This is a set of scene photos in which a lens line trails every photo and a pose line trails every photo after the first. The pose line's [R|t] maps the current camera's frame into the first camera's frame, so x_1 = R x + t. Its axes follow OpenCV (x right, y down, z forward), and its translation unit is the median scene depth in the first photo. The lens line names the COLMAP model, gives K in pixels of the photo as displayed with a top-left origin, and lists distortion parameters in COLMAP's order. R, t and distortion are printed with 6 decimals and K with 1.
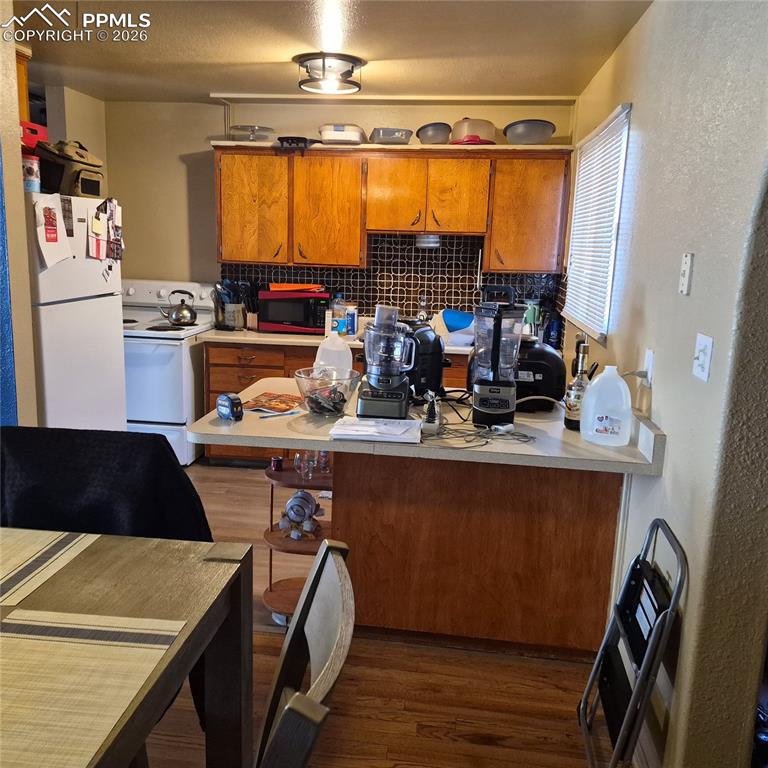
lens RADIAL K [[702.7, 0, 387.4], [0, 702.7, 380.8], [0, 0, 1]] dist [0.146920, -0.231190]
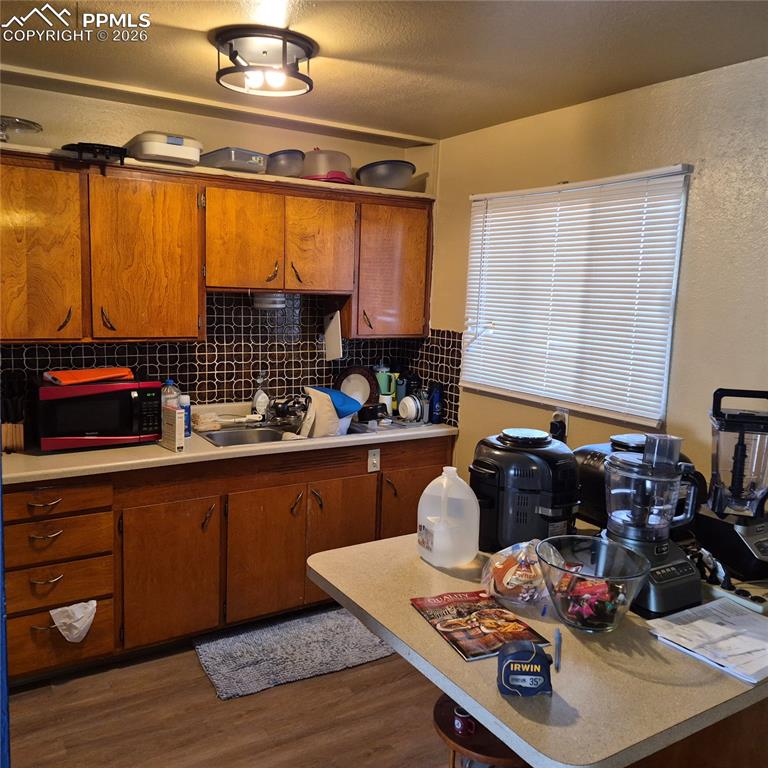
lens RADIAL K [[702.7, 0, 387.4], [0, 702.7, 380.8], [0, 0, 1]] dist [0.146920, -0.231190]
pose [[0.777425, -0.088682, 0.622692, -0.336416], [0.110524, 0.993867, 0.003556, -0.103495], [-0.619189, 0.066058, 0.782459, 0.343704]]
